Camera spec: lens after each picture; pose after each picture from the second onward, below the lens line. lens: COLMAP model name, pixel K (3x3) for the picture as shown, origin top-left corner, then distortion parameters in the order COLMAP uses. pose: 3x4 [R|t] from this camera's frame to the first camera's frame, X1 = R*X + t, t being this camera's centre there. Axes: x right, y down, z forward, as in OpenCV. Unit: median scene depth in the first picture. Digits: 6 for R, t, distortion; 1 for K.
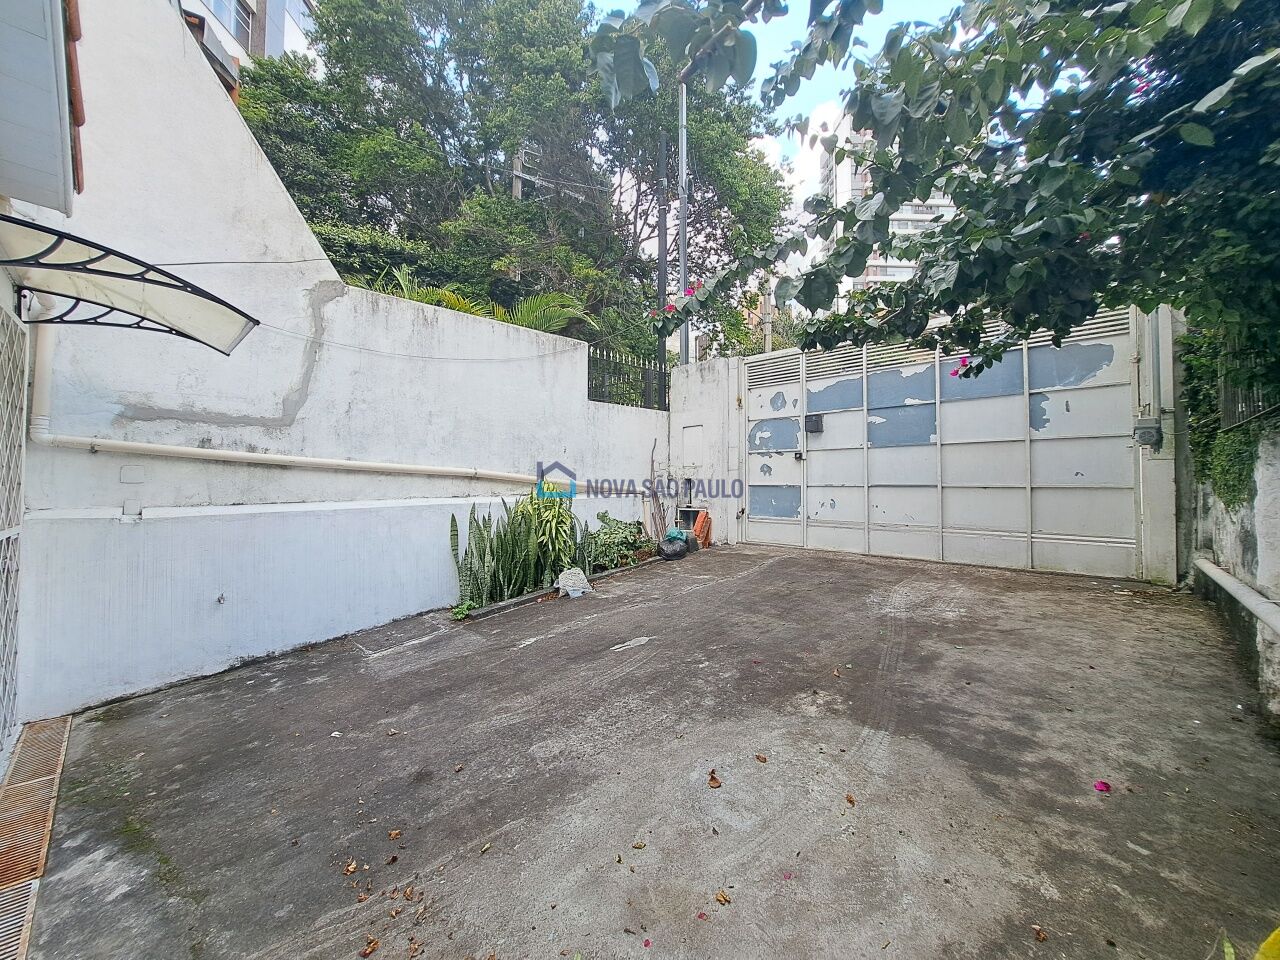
lens RADIAL K [[507.6, 0, 633.7], [0, 507.6, 473.9], [0, 0, 1]] dist [-0.016827, -0.000566]
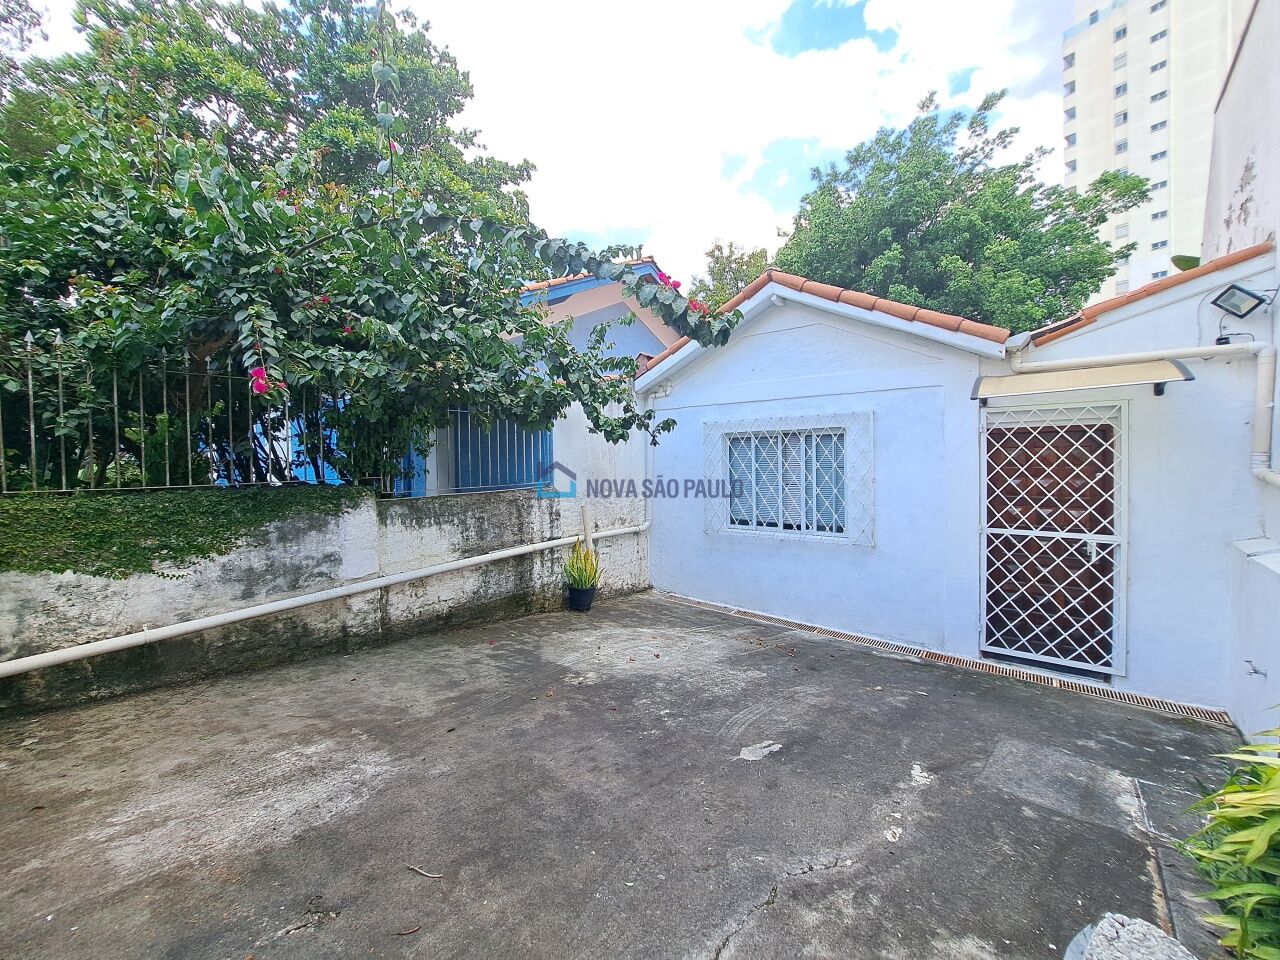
lens RADIAL K [[507.6, 0, 635.5], [0, 507.6, 472.1], [0, 0, 1]] dist [-0.016827, -0.000566]
pose [[-0.994522, 0.020952, -0.102405, 0.273150], [0.018959, 0.999612, 0.020396, -0.116703], [0.102792, 0.018343, -0.994534, 1.874404]]
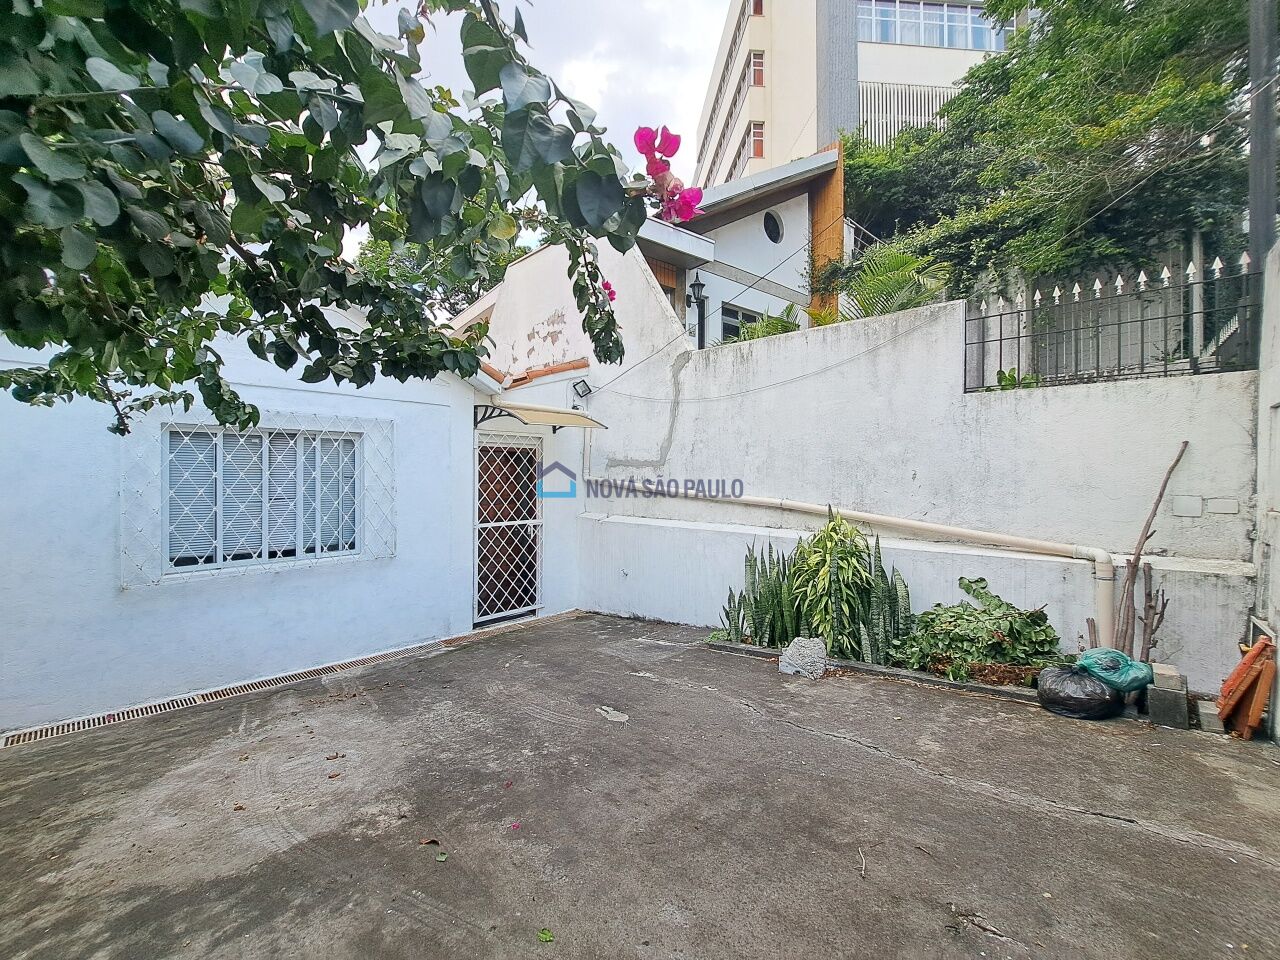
lens RADIAL K [[507.6, 0, 637.6], [0, 507.6, 475.3], [0, 0, 1]] dist [-0.016827, -0.000566]
pose [[0.044112, 0.009395, -0.998982, 0.952150], [0.004993, 0.999941, 0.009624, -0.101185], [0.999014, -0.005413, 0.044062, 1.086315]]
